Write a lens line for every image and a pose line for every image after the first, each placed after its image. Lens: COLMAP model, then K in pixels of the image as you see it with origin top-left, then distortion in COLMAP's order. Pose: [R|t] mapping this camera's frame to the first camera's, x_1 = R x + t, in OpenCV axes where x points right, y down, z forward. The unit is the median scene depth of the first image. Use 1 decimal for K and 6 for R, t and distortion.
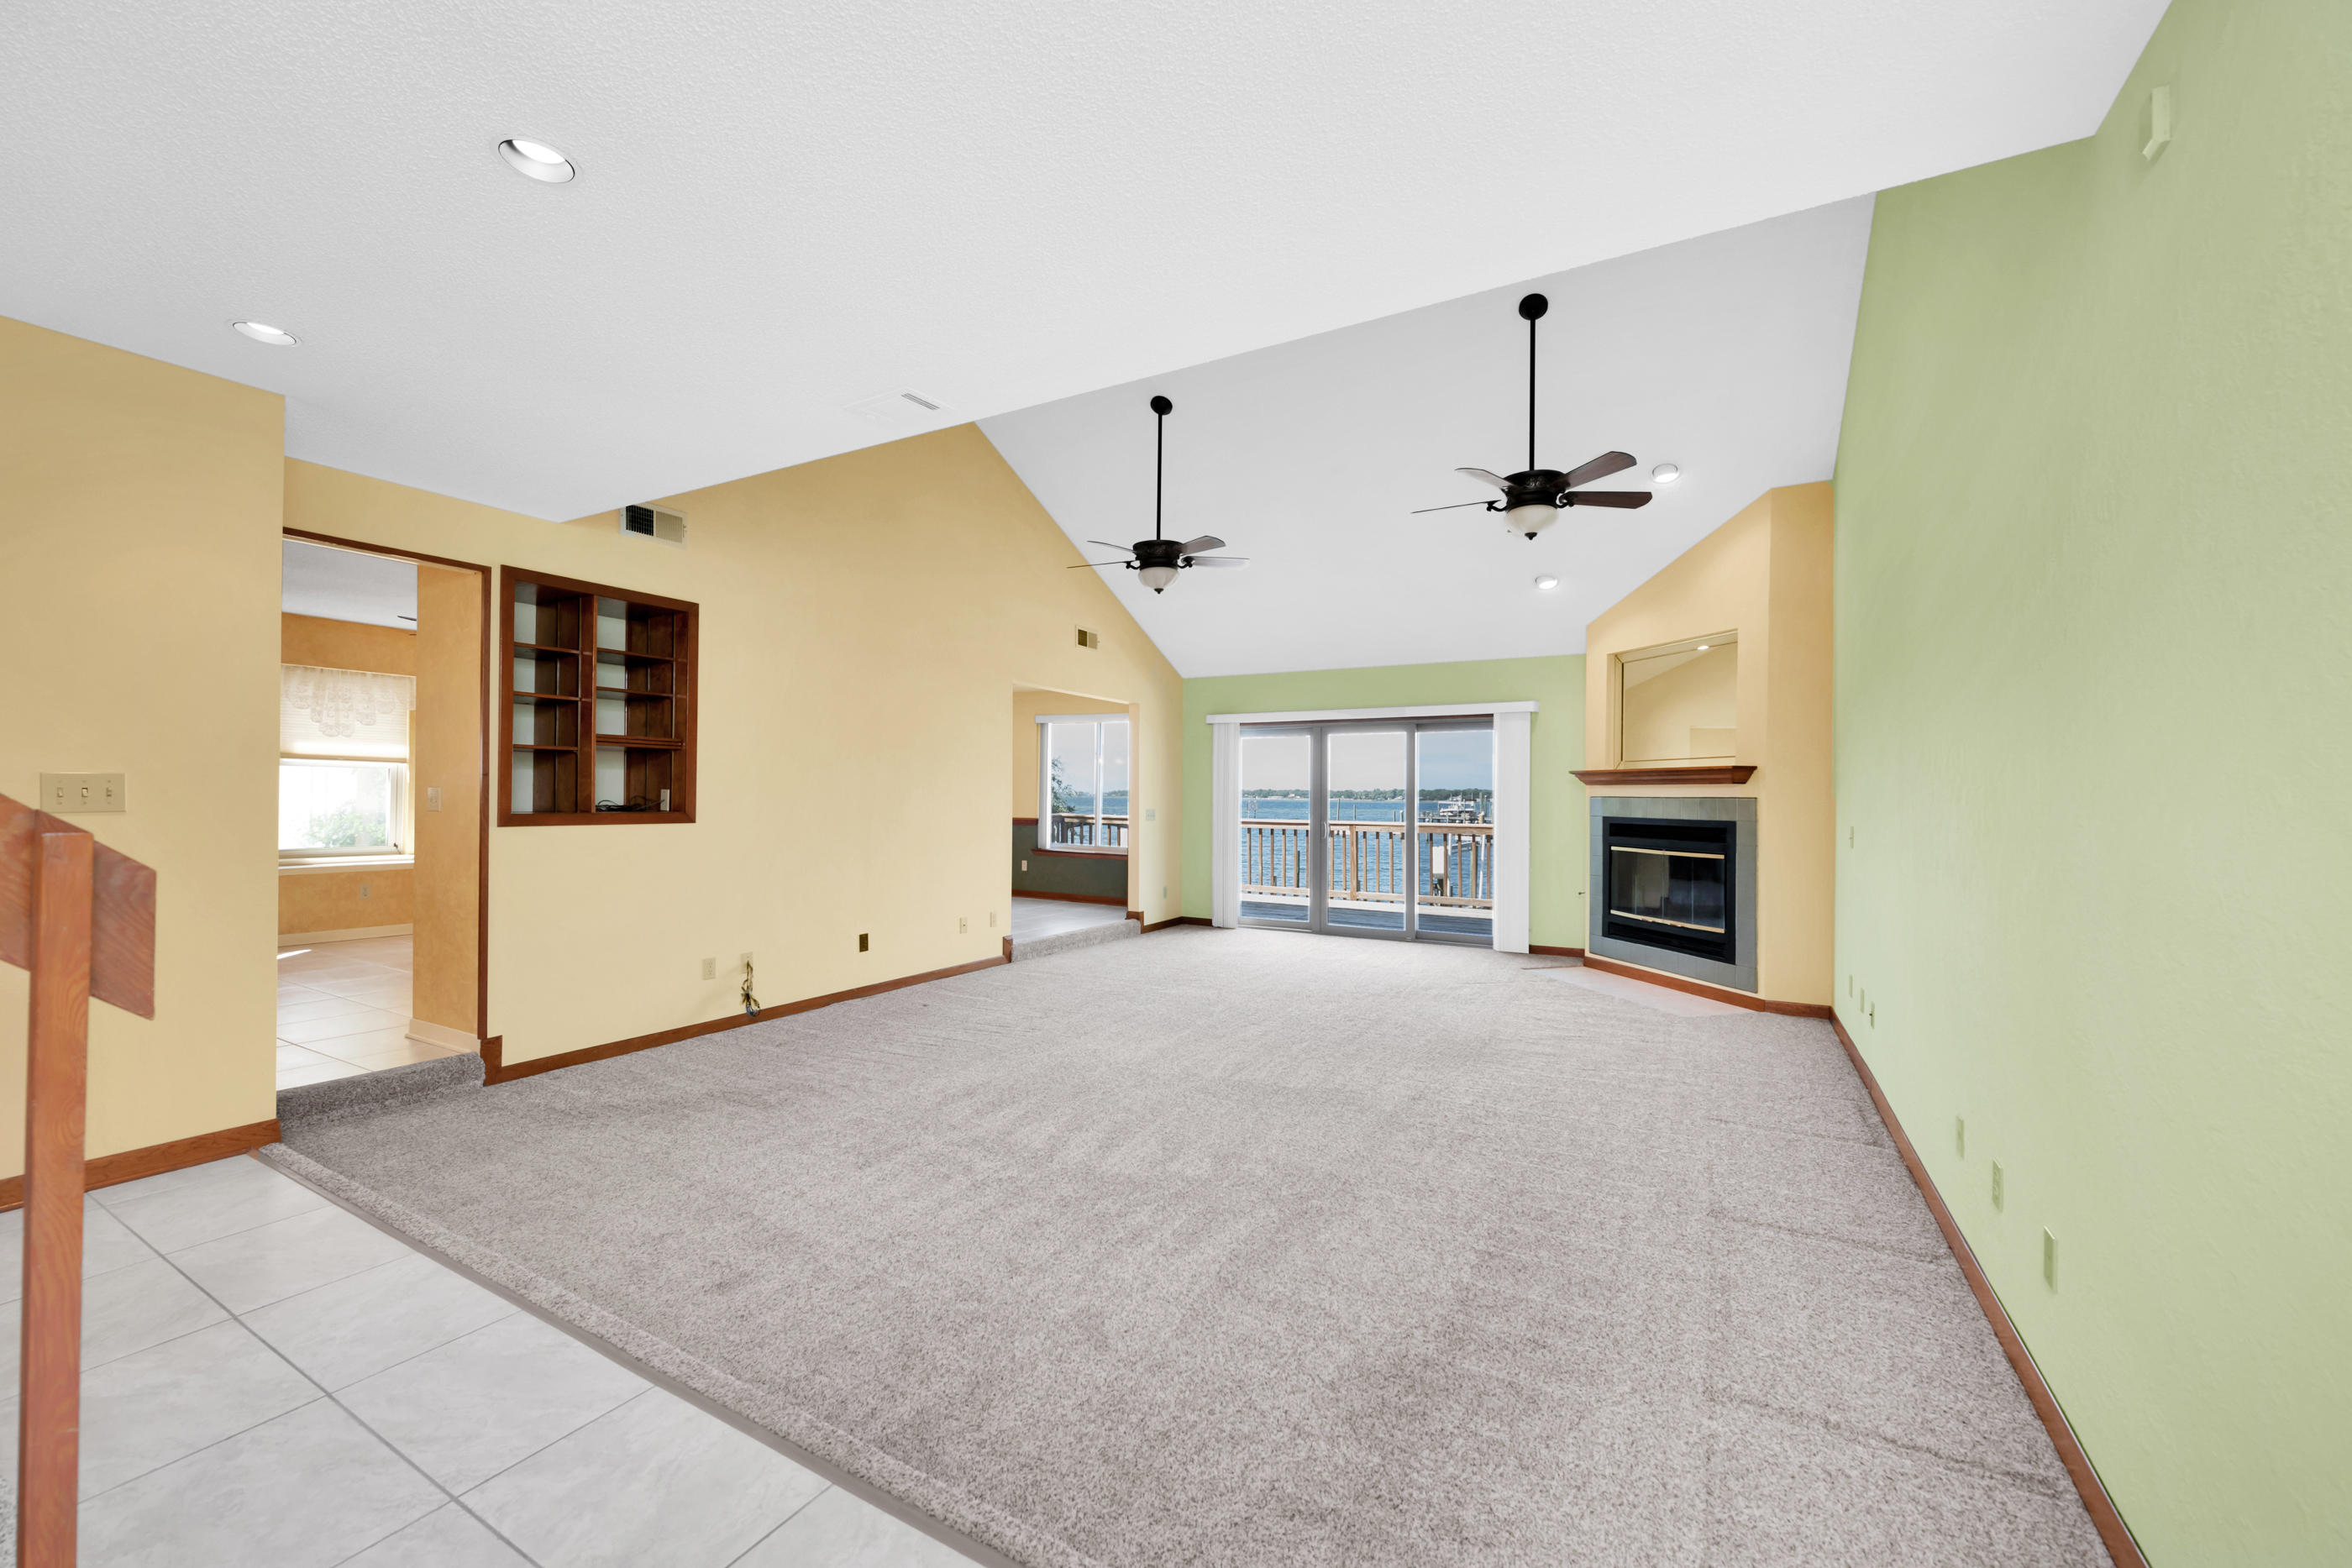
lens RADIAL K [[987.2, 0, 1179.5], [0, 987.2, 798.4], [0, 0, 1]] dist [0.007444, -0.003013]
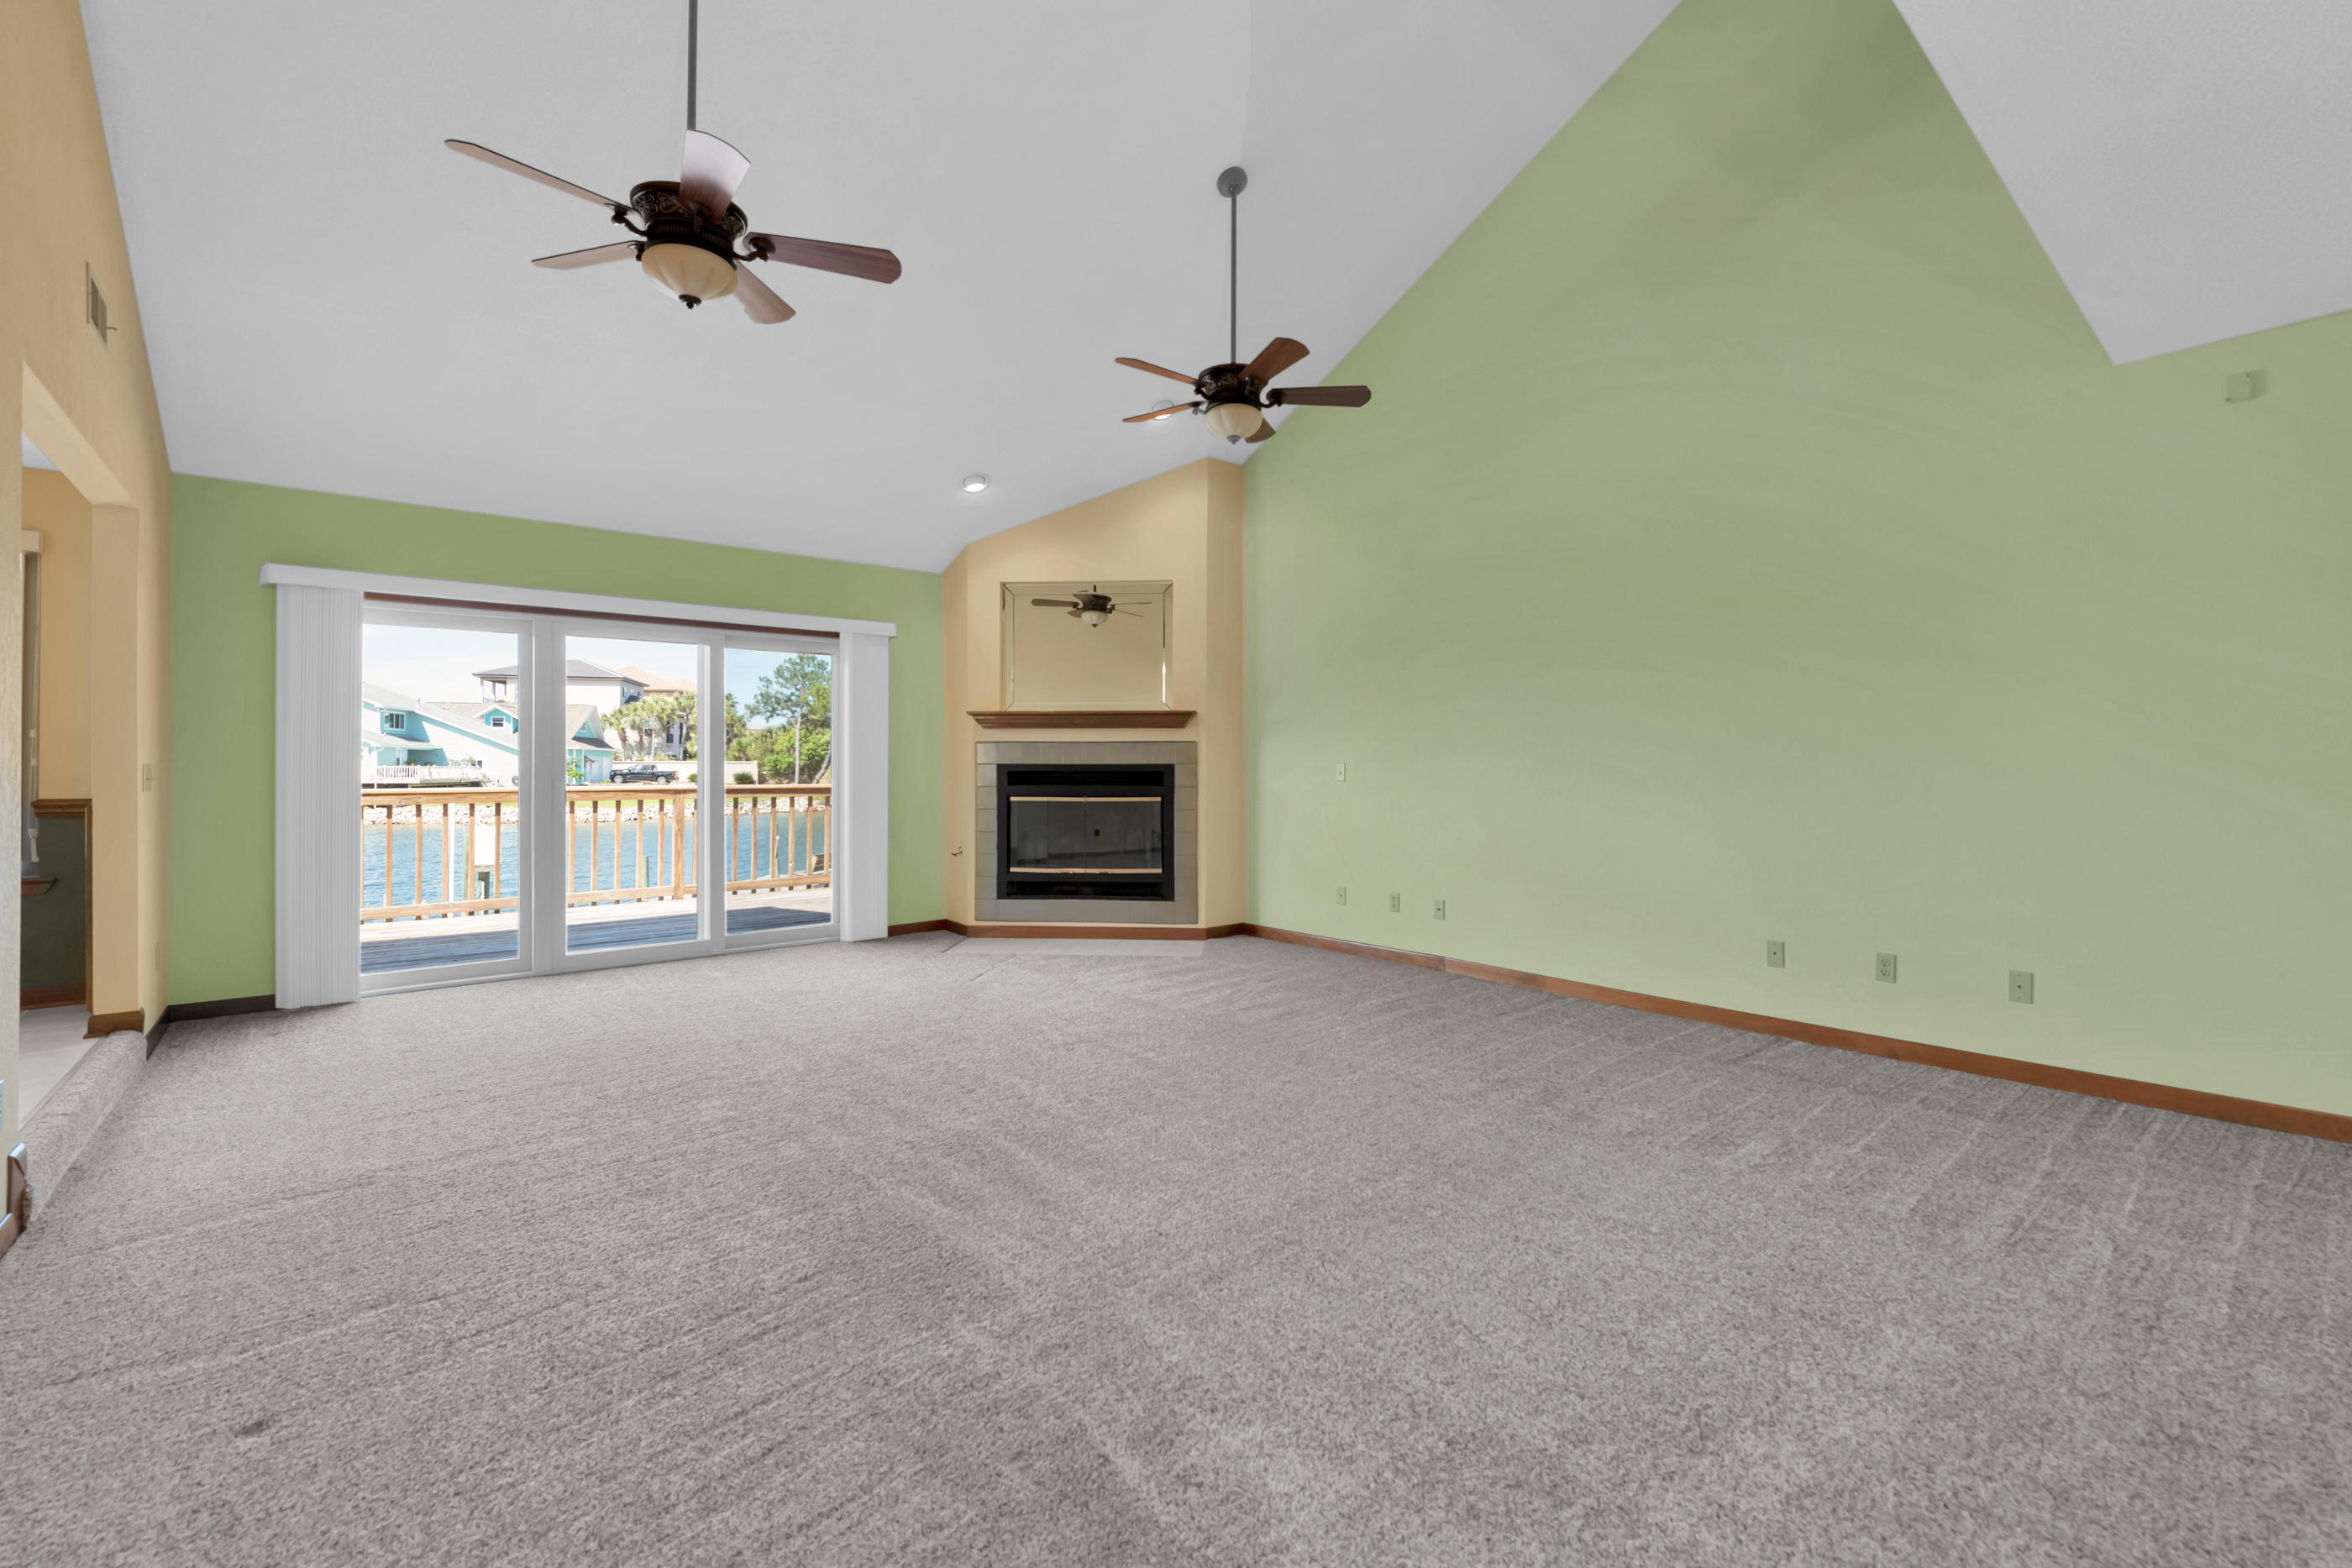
lens RADIAL K [[1018.0, 0, 1182.9], [0, 1018.0, 775.8], [0, 0, 1]] dist [0.014728, 0.000083]
pose [[0.312456, -0.016422, 0.949790, -0.394032], [0.006520, 0.999864, 0.015143, 0.016270], [-0.949910, 0.001461, 0.312521, 0.560576]]
